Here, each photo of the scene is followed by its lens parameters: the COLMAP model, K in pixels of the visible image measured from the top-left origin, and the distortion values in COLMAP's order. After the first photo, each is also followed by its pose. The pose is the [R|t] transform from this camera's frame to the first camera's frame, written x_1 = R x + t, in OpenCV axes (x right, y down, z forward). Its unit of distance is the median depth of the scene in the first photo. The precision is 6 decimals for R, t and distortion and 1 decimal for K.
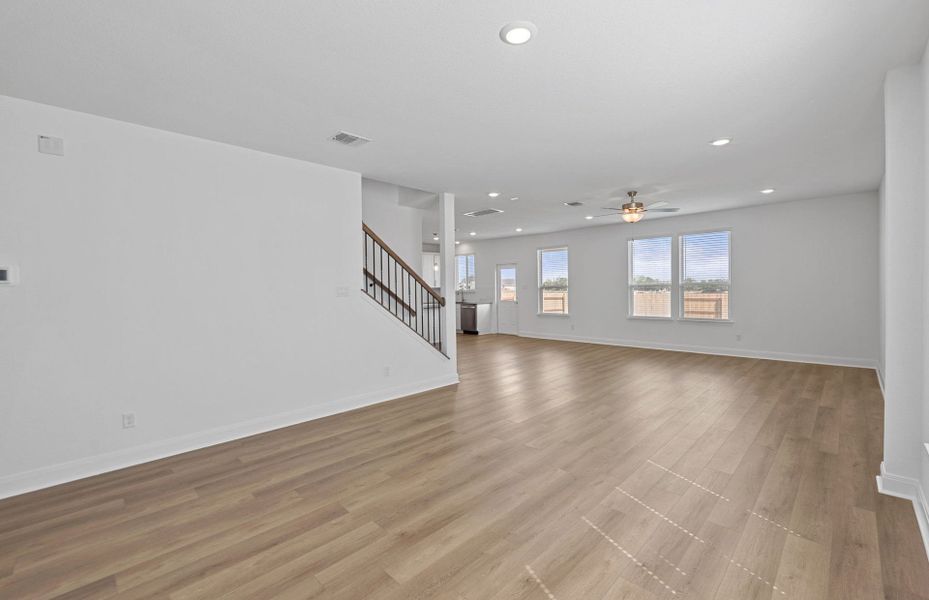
lens RADIAL K [[387.2, 0, 476.8], [0, 387.2, 295.6], [0, 0, 1]] dist [-0.004514, 0.000714]
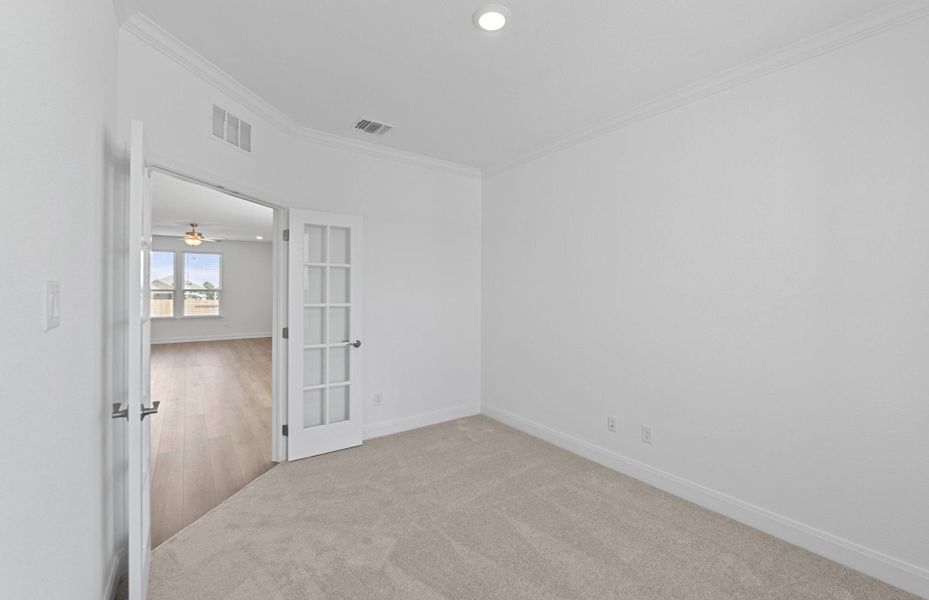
lens RADIAL K [[387.2, 0, 462.8], [0, 387.2, 291.9], [0, 0, 1]] dist [-0.004514, 0.000714]
pose [[0.179955, 0.011177, 0.983611, -0.809885], [0.021295, 0.999657, -0.015255, 0.023191], [-0.983444, 0.023691, 0.179655, -0.218908]]
